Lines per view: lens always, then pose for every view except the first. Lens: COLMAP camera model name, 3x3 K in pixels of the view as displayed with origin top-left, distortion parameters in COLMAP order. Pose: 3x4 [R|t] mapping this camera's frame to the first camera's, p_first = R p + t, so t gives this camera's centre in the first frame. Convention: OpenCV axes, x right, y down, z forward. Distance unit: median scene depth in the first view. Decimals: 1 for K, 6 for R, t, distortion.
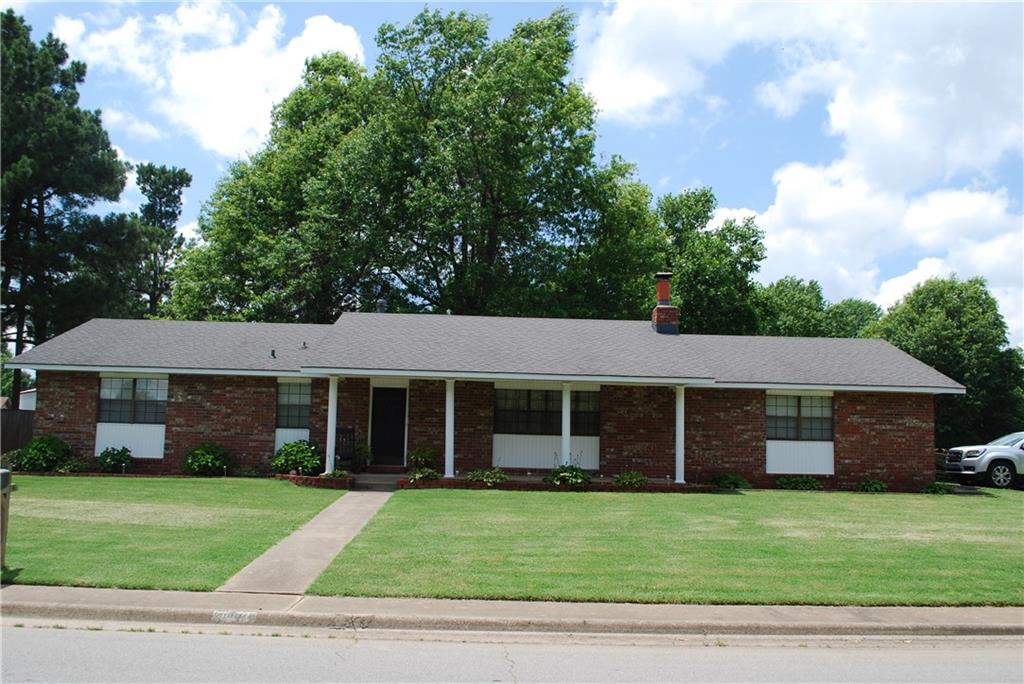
lens RADIAL K [[921.0, 0, 512.0], [0, 921.0, 342.0], [0, 0, 1]] dist [-0.064960, -0.000601]
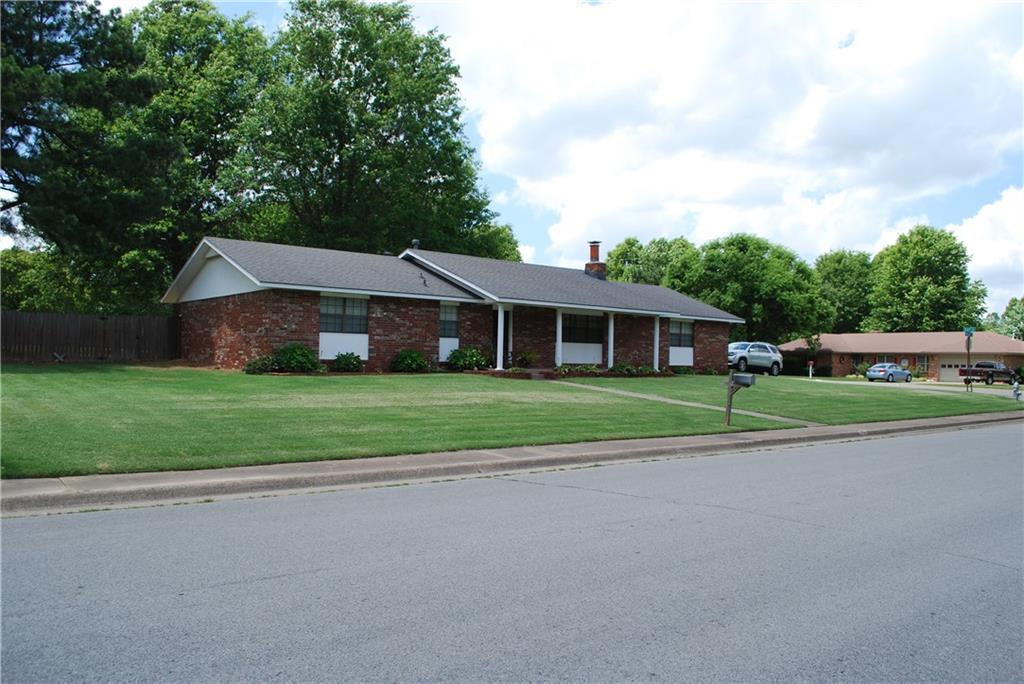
lens RADIAL K [[787.9, 0, 512.0], [0, 787.9, 342.0], [0, 0, 1]] dist [-0.086099, 0.003016]
pose [[0.794126, 0.006030, 0.607723, -0.889637], [-0.081789, 0.991915, 0.097033, -0.024031], [-0.602224, -0.126761, 0.788199, -0.013546]]
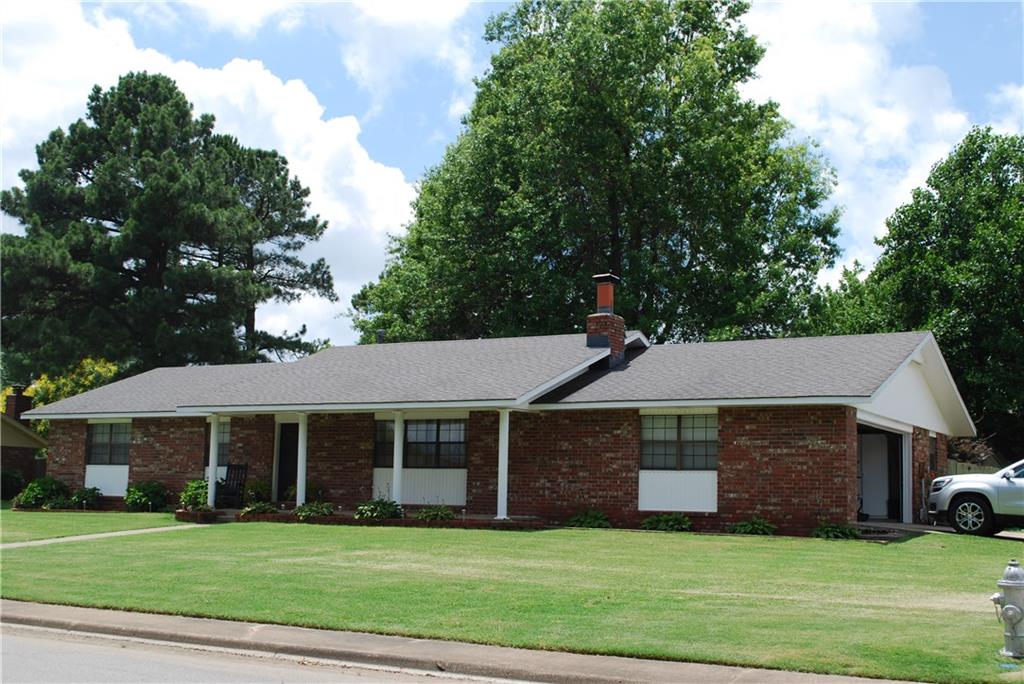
lens RADIAL K [[1262.9, 0, 512.0], [0, 1262.9, 342.0], [0, 0, 1]] dist [-0.037887, -0.012171]
pose [[0.846616, -0.070786, -0.527475, 0.790831], [0.064826, 0.997451, -0.029808, 0.018538], [0.528241, -0.008958, 0.849047, -0.025896]]
